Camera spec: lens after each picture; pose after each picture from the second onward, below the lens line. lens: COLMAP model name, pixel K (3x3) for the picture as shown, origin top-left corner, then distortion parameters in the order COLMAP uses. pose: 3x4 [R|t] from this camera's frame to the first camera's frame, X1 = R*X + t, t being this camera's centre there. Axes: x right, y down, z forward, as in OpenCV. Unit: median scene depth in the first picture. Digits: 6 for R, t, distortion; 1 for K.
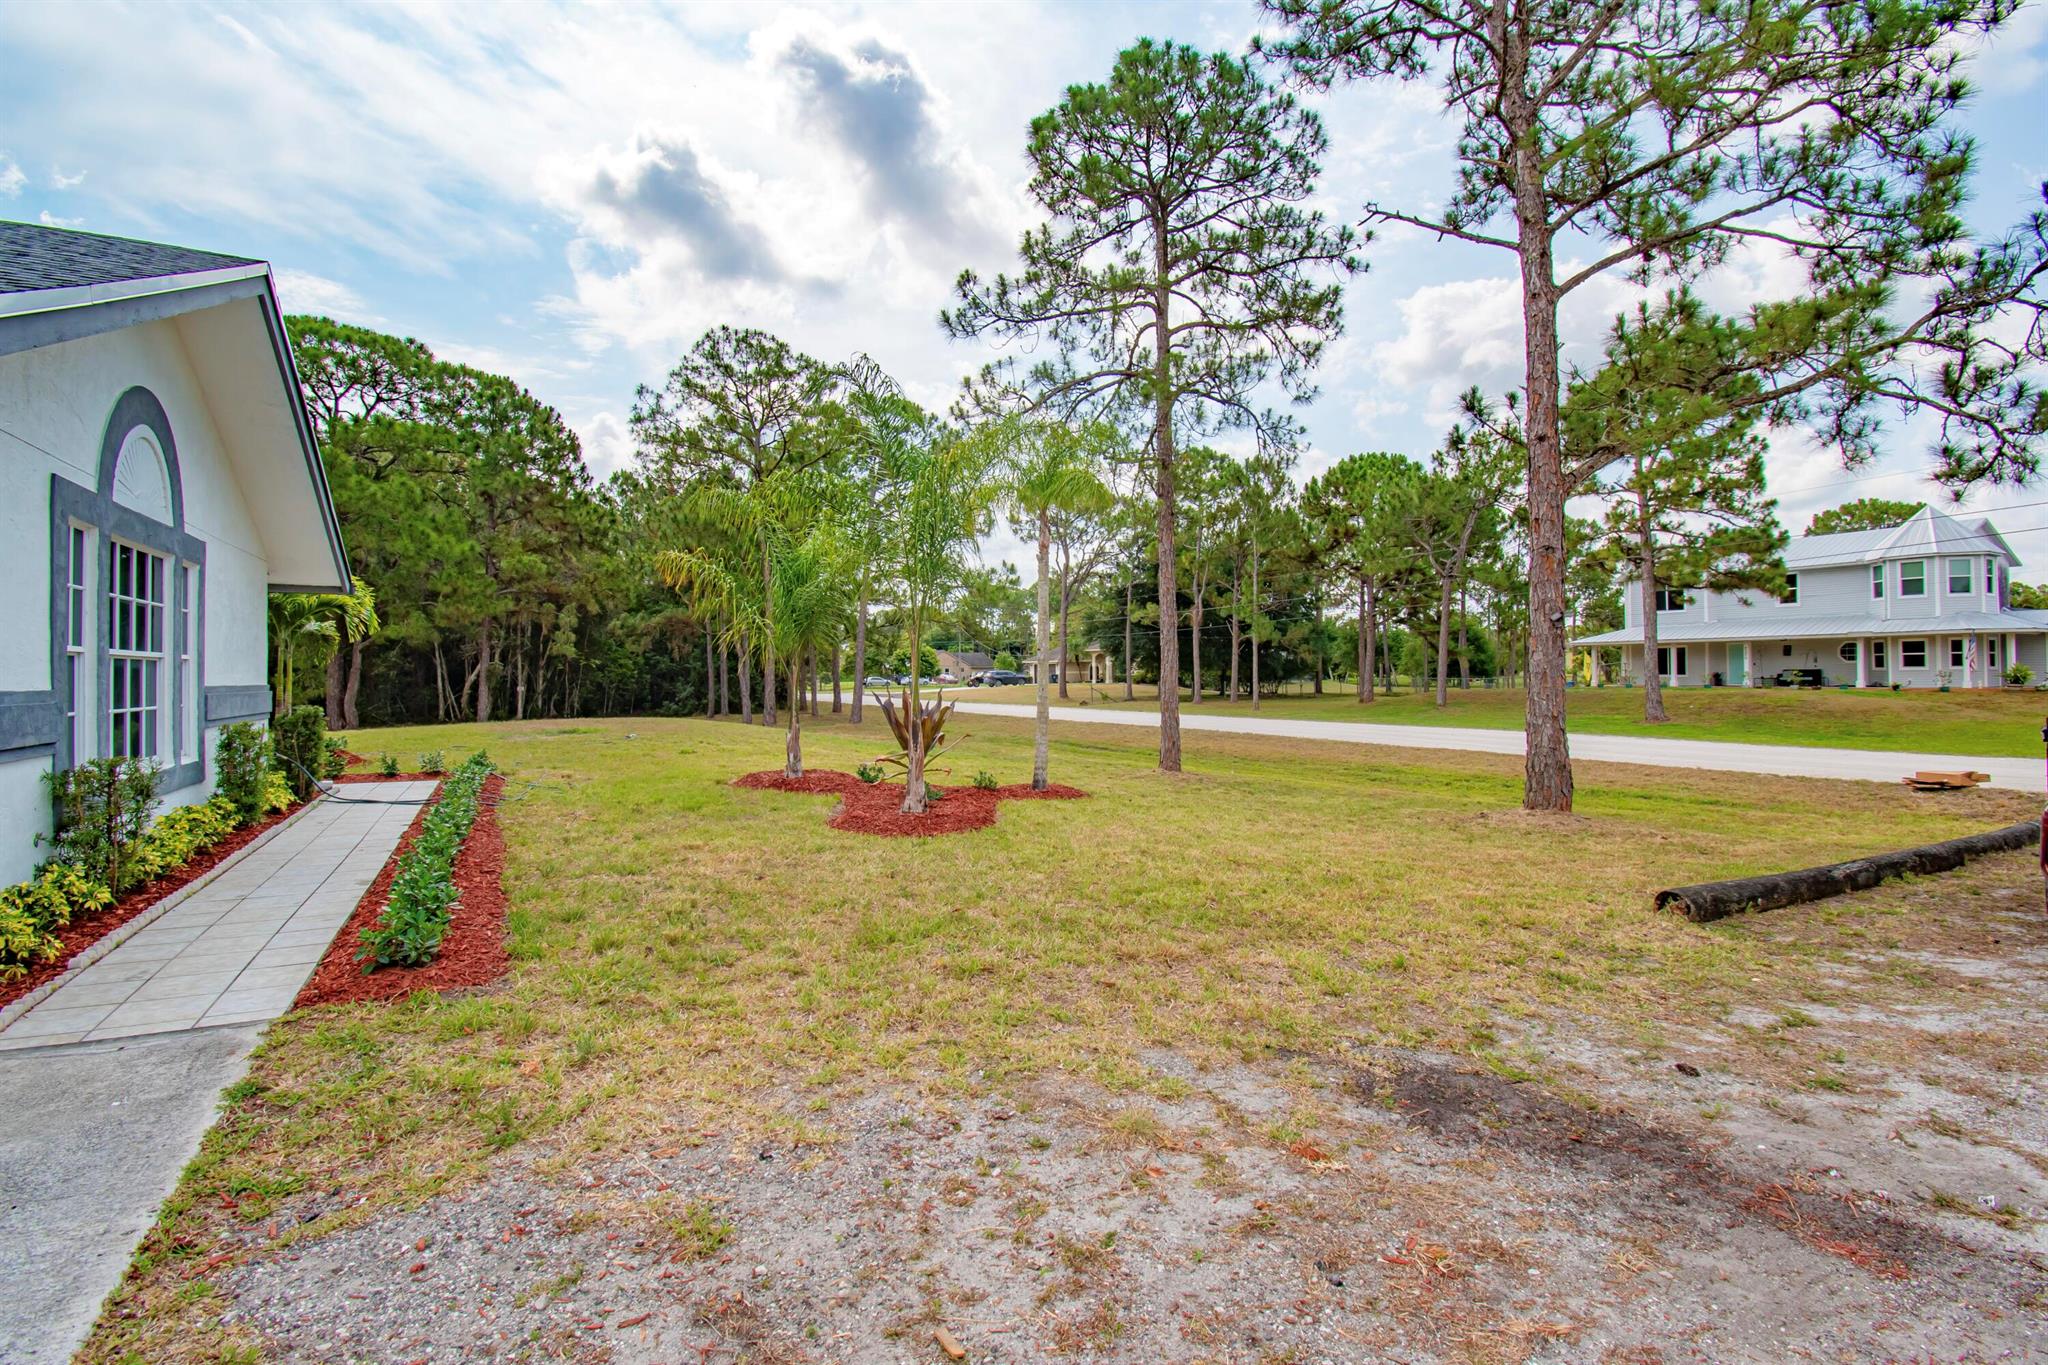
lens RADIAL K [[936.3, 0, 1018.1], [0, 936.3, 633.1], [0, 0, 1]] dist [0.046784, -0.044675]
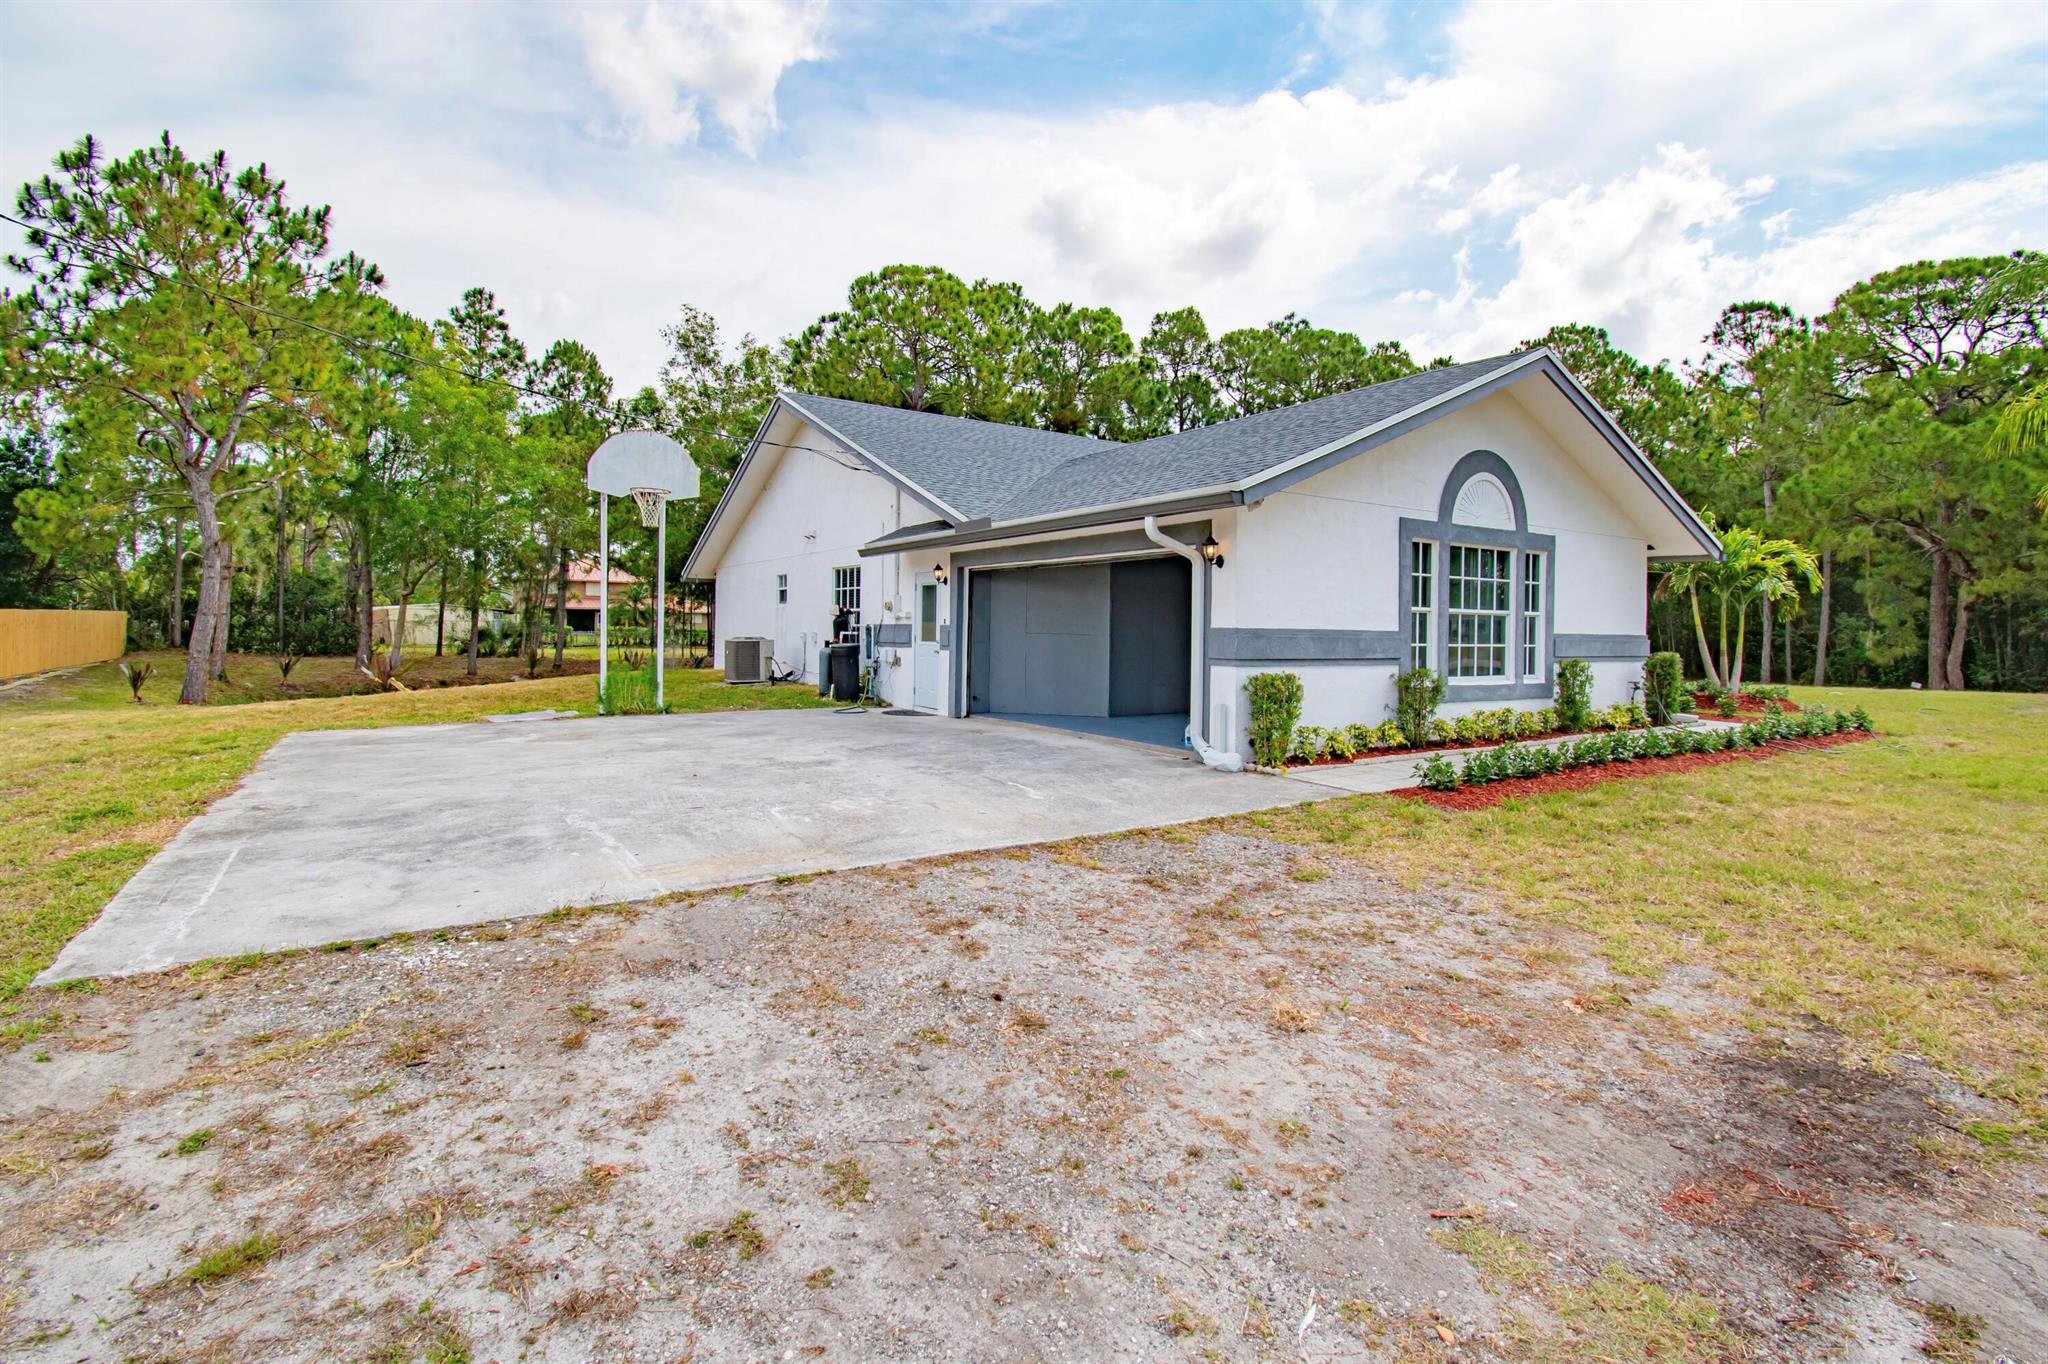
lens RADIAL K [[936.3, 0, 1018.1], [0, 936.3, 632.6], [0, 0, 1]] dist [0.046784, -0.044675]
pose [[0.068921, 0.021258, -0.997396, 1.304009], [0.022949, 0.999475, 0.022888, 0.003551], [0.997358, -0.024467, 0.068397, 0.143778]]
